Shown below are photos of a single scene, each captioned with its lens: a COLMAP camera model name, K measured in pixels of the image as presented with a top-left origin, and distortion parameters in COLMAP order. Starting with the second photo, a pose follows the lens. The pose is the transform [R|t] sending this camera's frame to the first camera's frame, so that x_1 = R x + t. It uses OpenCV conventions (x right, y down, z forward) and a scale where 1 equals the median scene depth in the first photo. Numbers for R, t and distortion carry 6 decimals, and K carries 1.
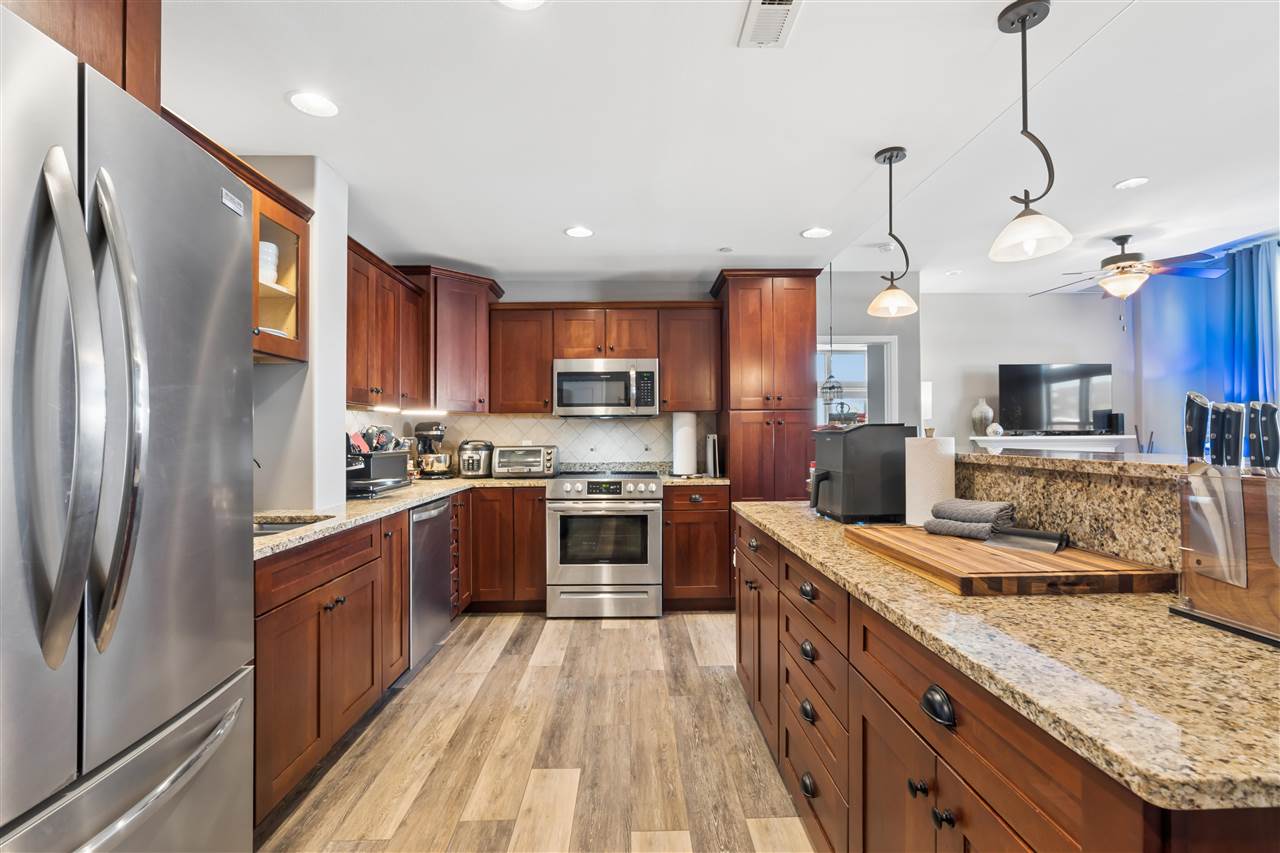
lens RADIAL K [[582.5, 0, 640.0], [0, 582.5, 426.5], [0, 0, 1]] dist [-0.009135, -0.000005]
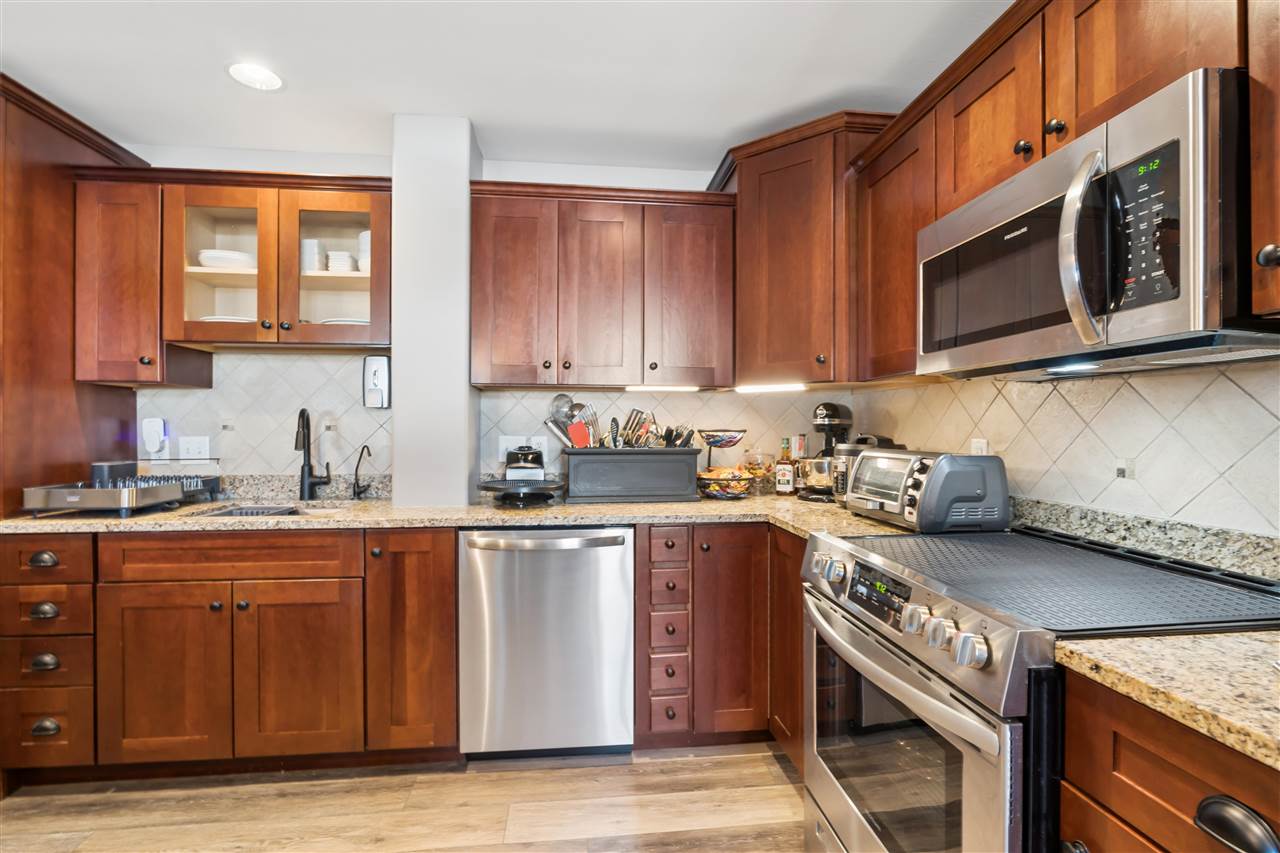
lens RADIAL K [[582.5, 0, 640.0], [0, 582.5, 426.5], [0, 0, 1]] dist [-0.009135, -0.000005]
pose [[0.094138, 0.007376, -0.995532, 0.223442], [0.011379, 0.999899, 0.008484, 0.009915], [0.995494, -0.012127, 0.094044, 0.776181]]
